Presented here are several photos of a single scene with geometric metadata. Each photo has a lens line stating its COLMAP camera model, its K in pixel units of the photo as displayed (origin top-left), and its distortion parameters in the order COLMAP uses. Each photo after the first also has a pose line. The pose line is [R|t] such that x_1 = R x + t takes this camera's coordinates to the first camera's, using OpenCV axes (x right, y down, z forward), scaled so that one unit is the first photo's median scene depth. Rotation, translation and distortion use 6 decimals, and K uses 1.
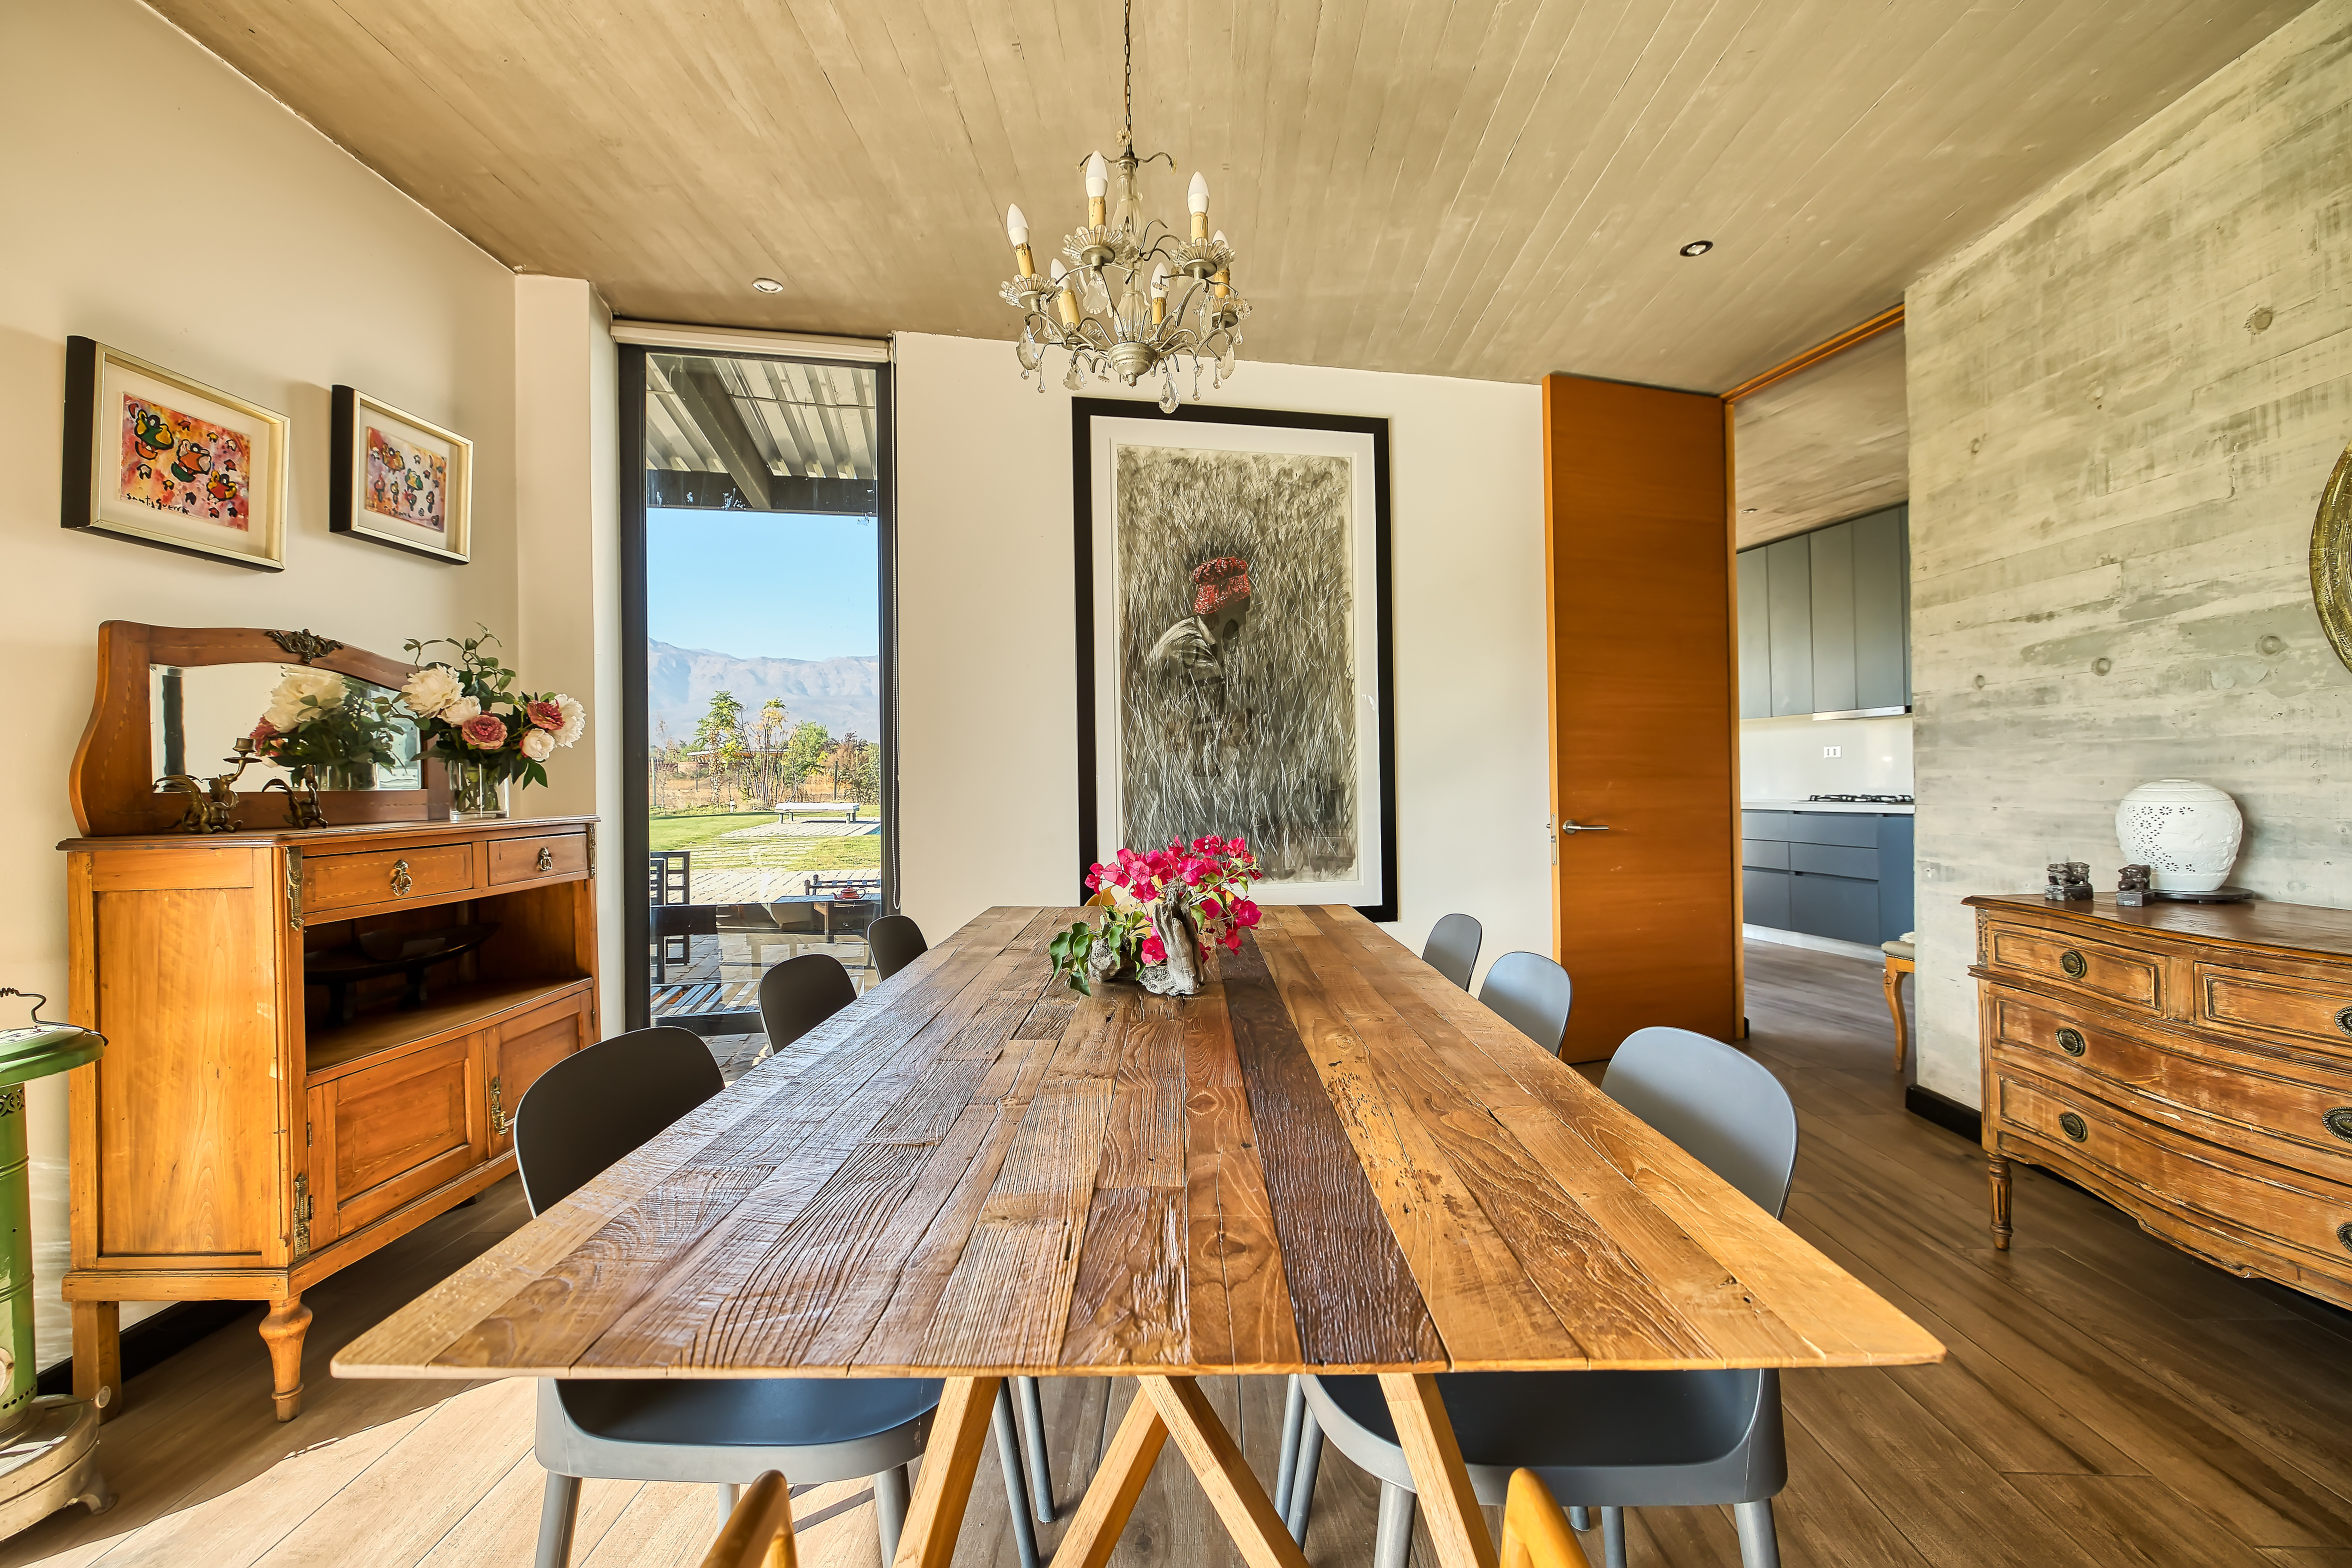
lens RADIAL K [[993.1, 0, 1162.4], [0, 993.1, 767.2], [0, 0, 1]] dist [0.001765, -0.000674]
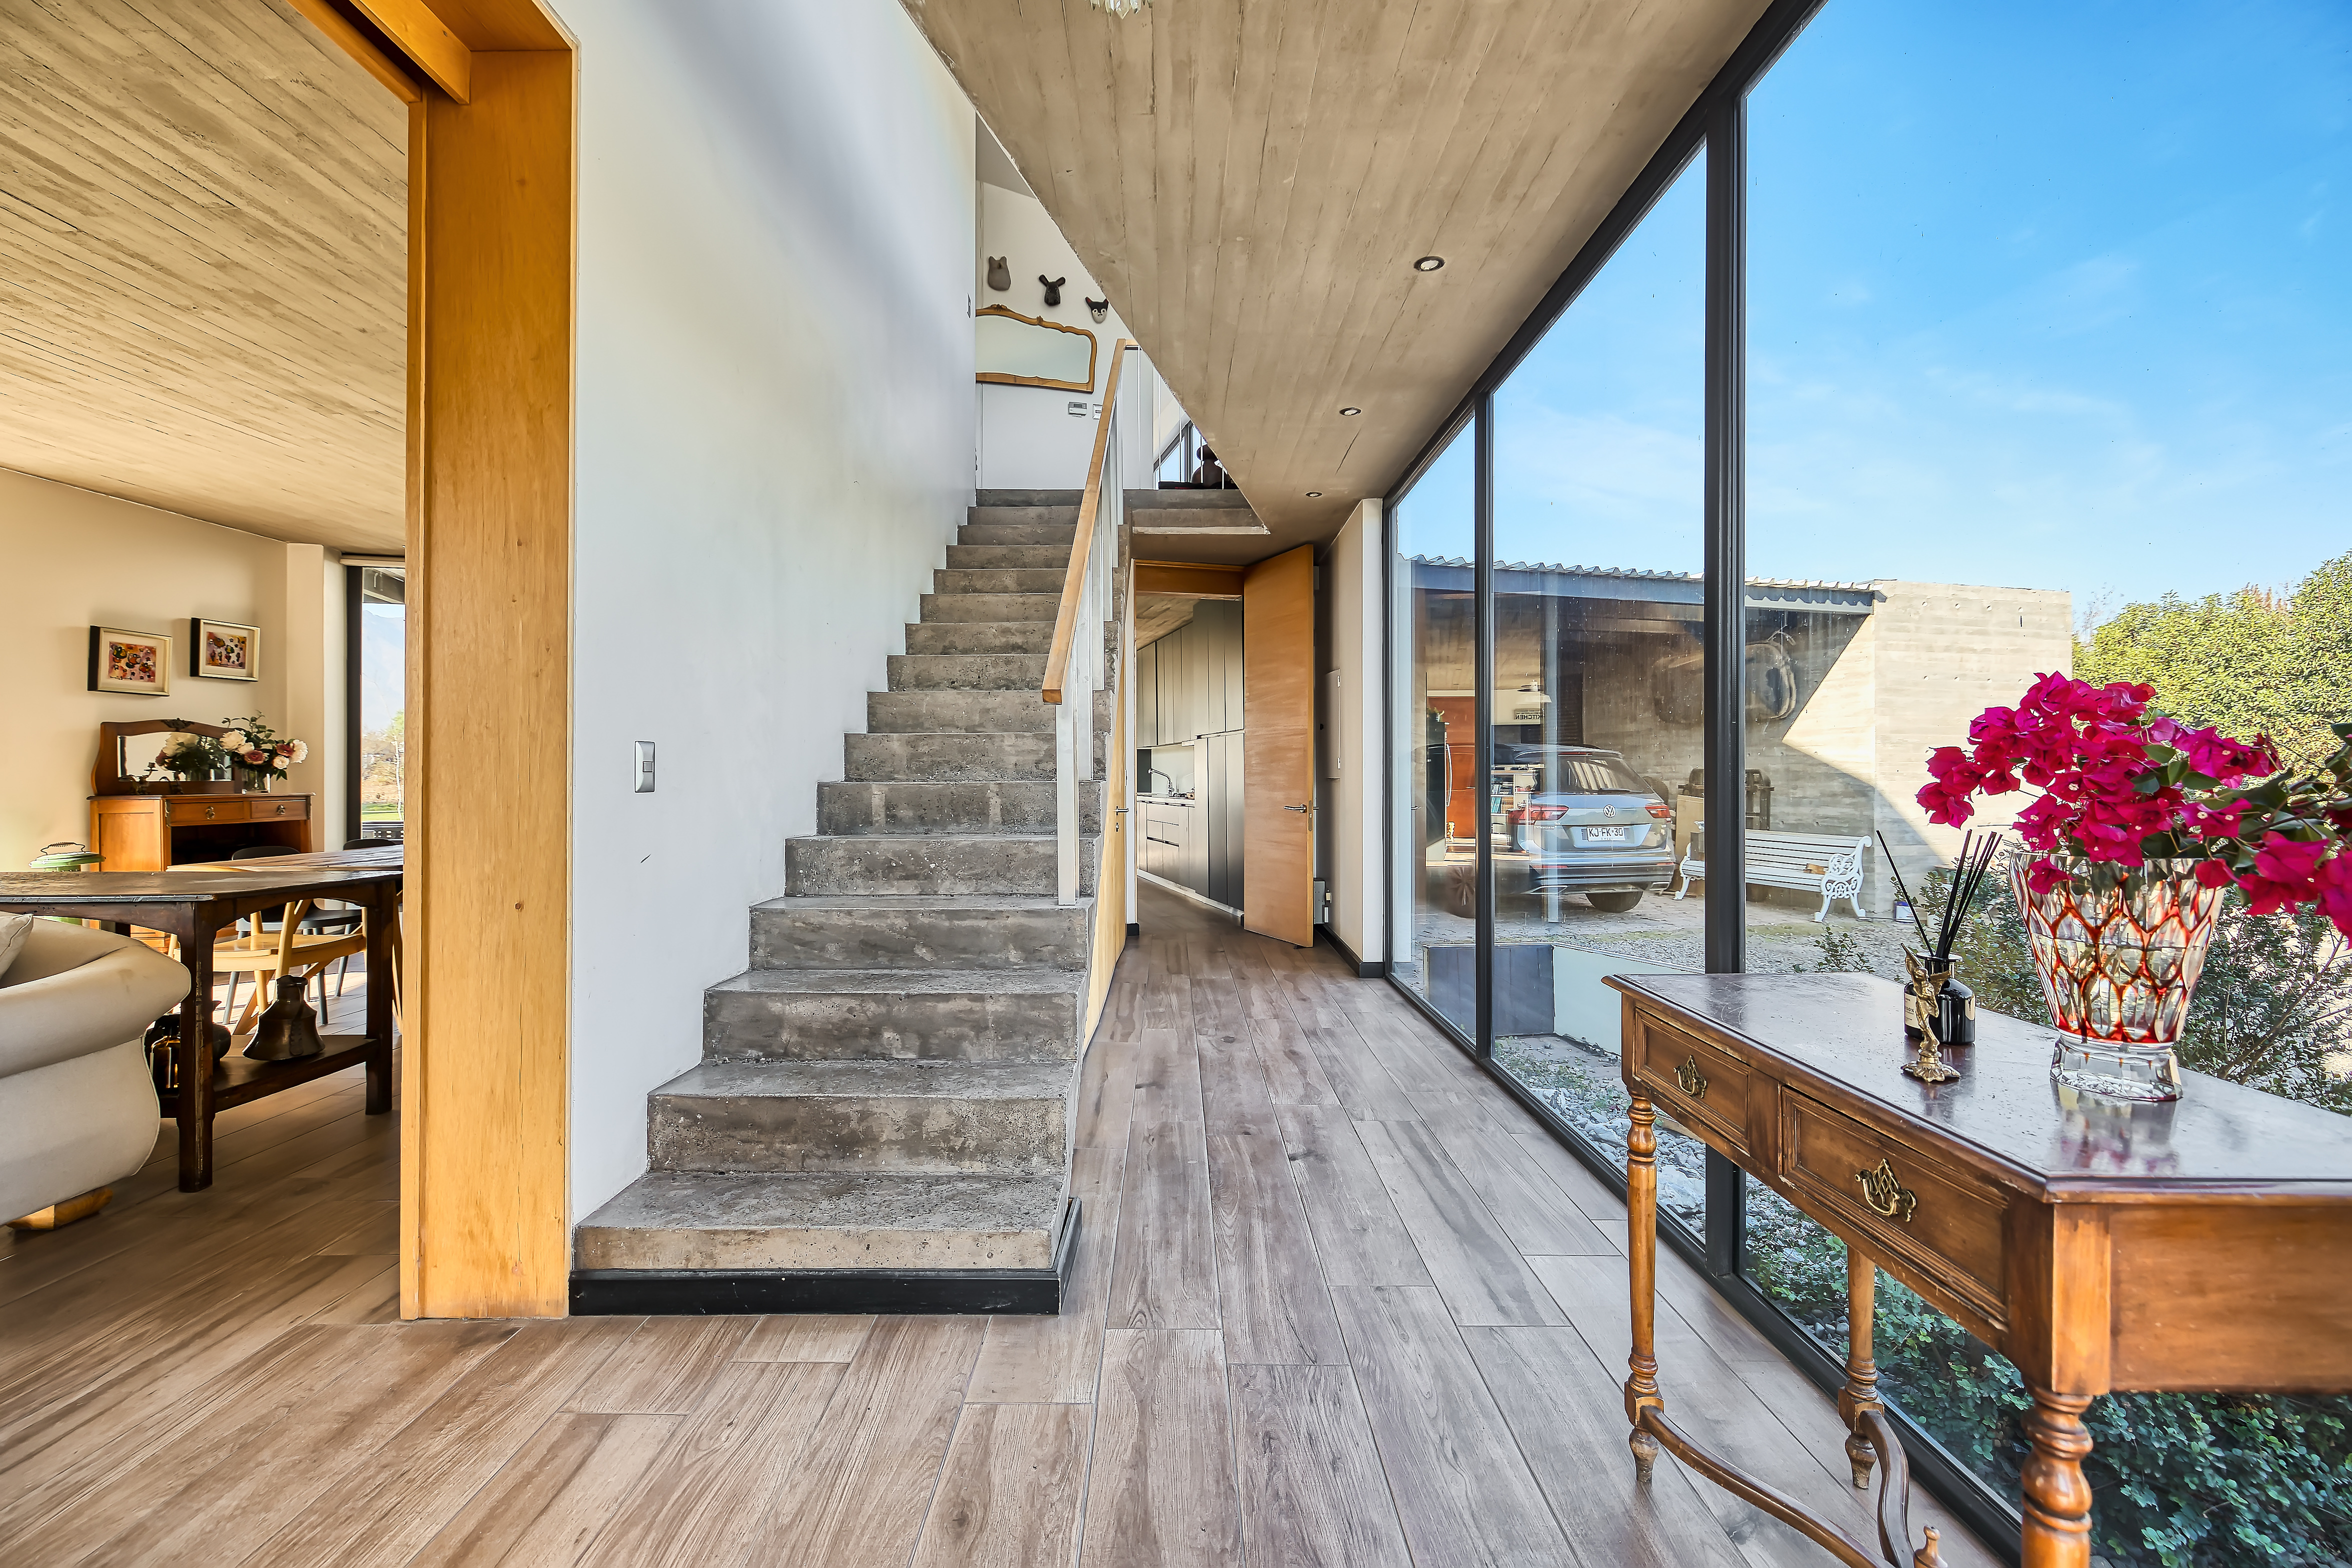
lens RADIAL K [[993.1, 0, 1162.4], [0, 993.1, 767.2], [0, 0, 1]] dist [0.001765, -0.000674]
pose [[0.999288, 0.012324, 0.035647, 1.004316], [-0.012429, 0.999919, 0.002729, -0.030958], [-0.035610, -0.003170, 0.999361, -1.047950]]
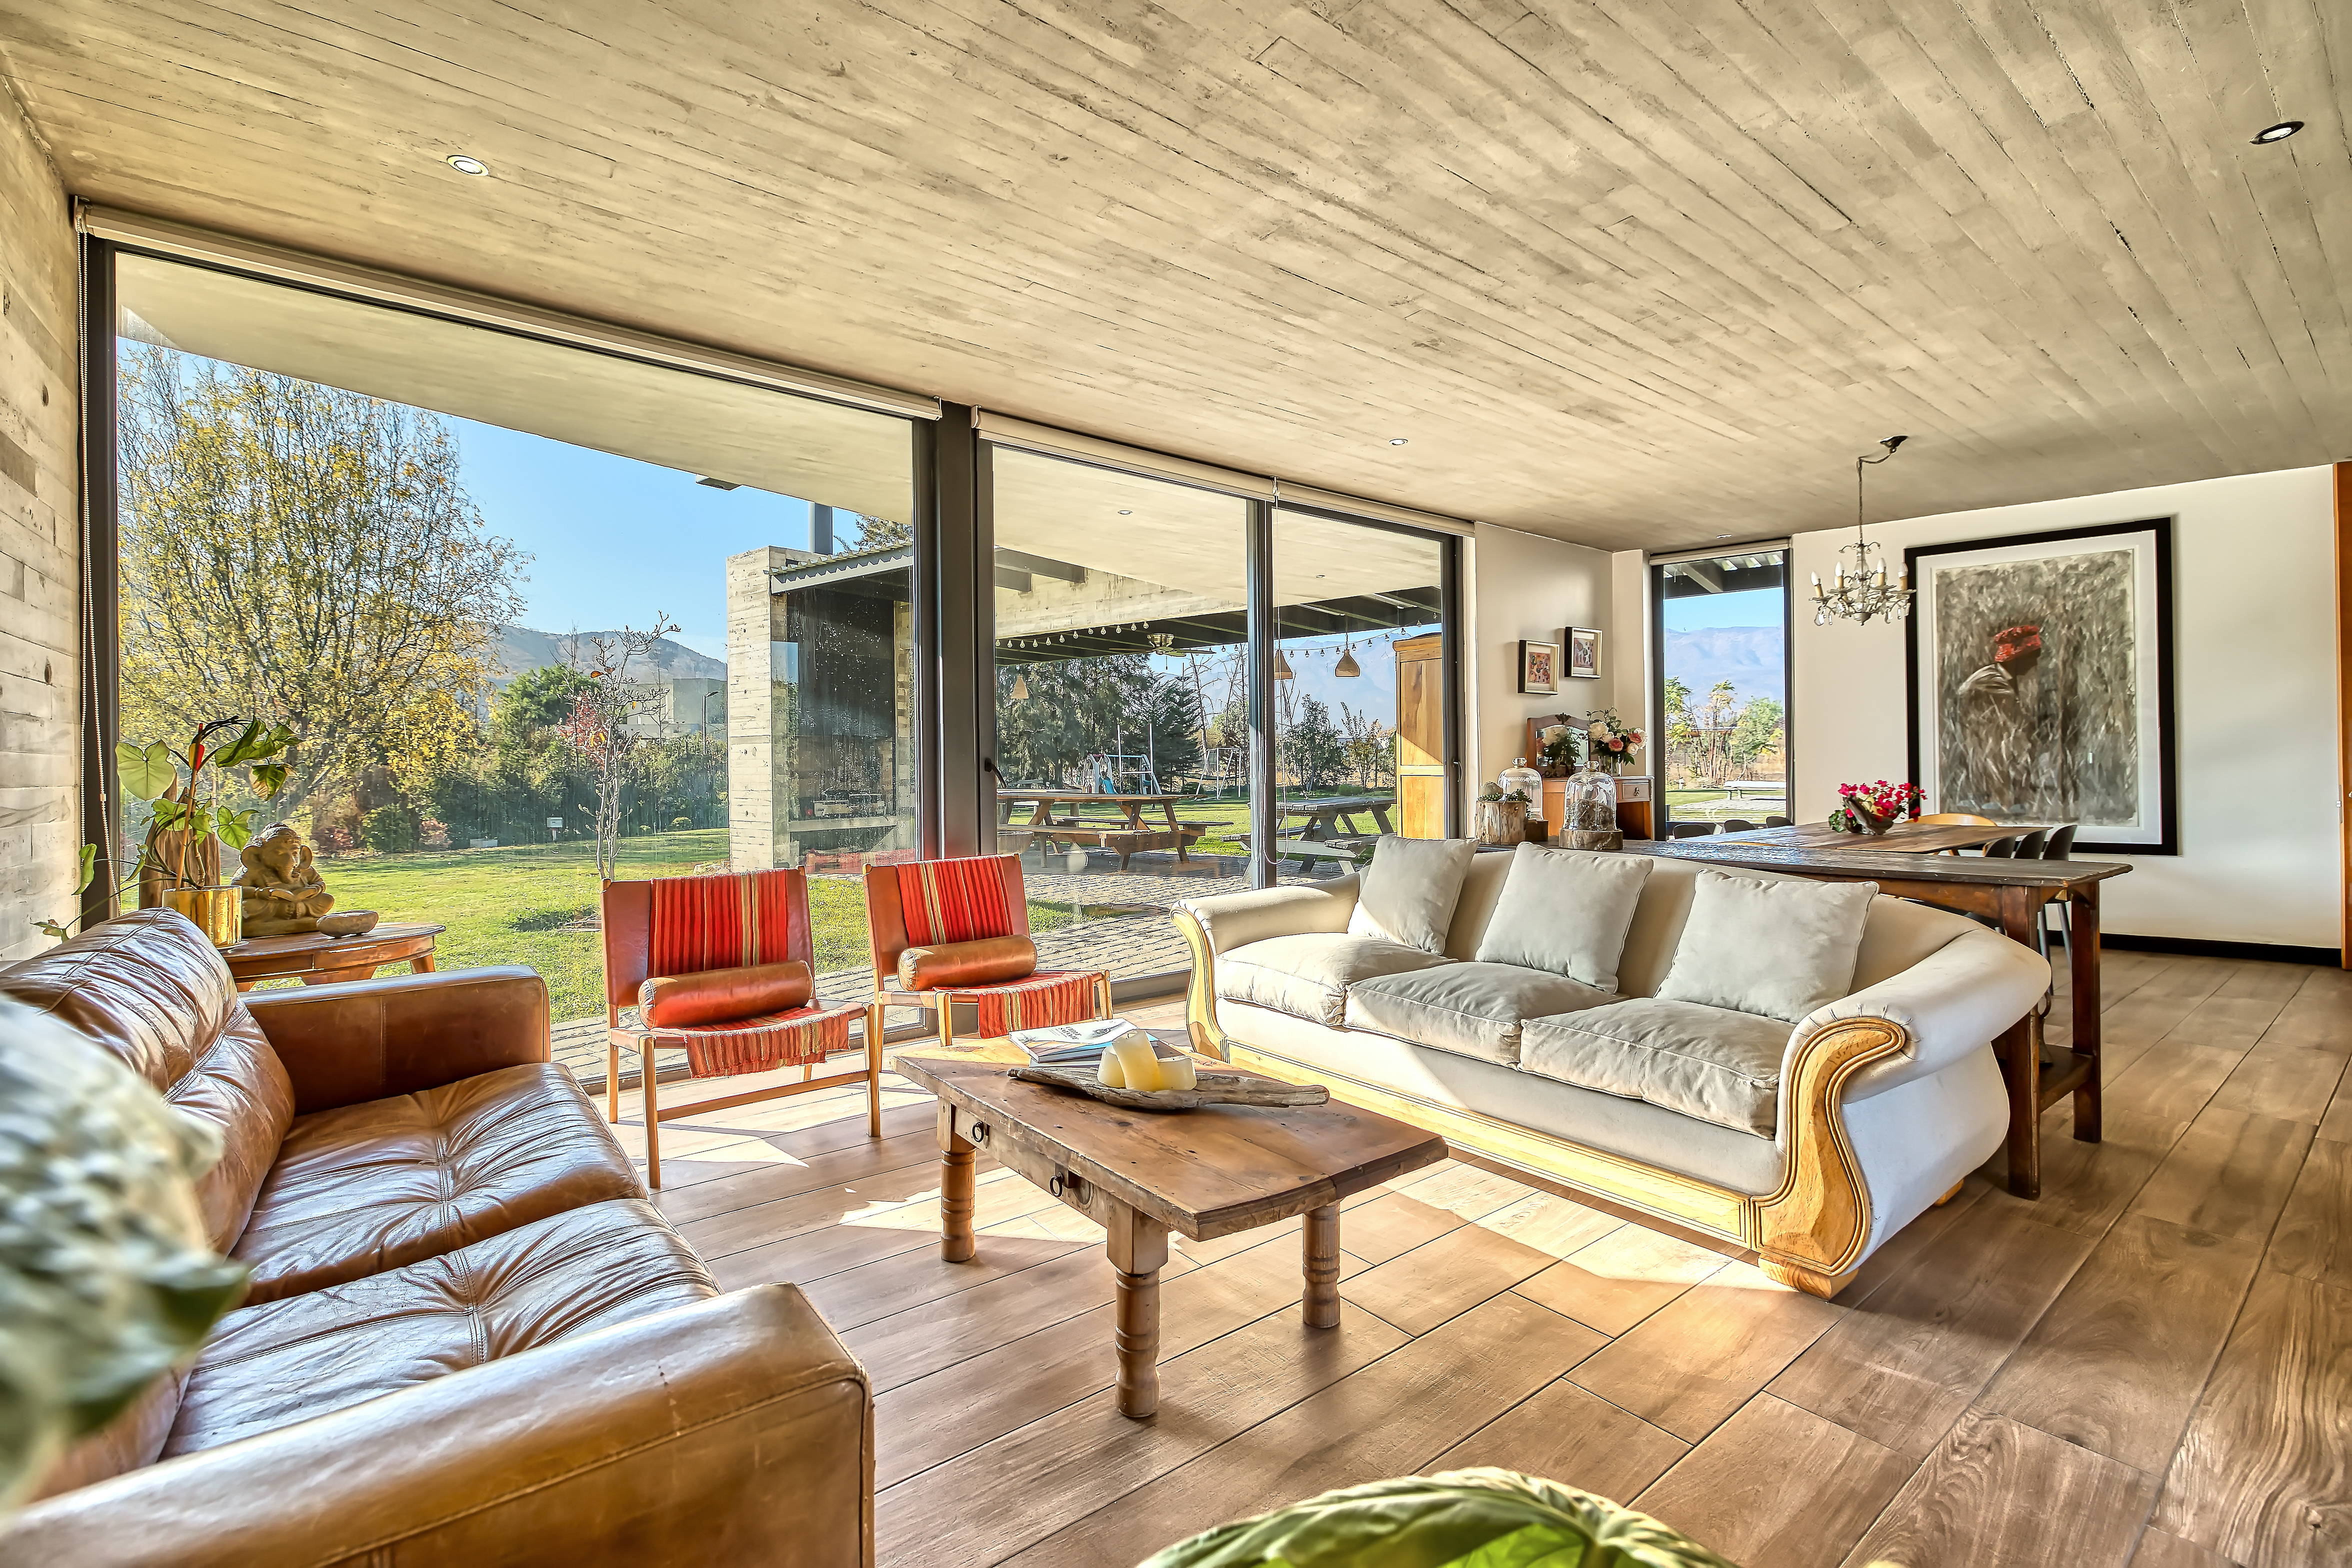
lens RADIAL K [[993.1, 0, 1162.4], [0, 993.1, 767.2], [0, 0, 1]] dist [0.001765, -0.000674]
pose [[0.633186, 0.003105, -0.773993, 0.450700], [0.013280, 0.999801, 0.014875, -0.020679], [0.773886, -0.019697, 0.633019, -1.181513]]
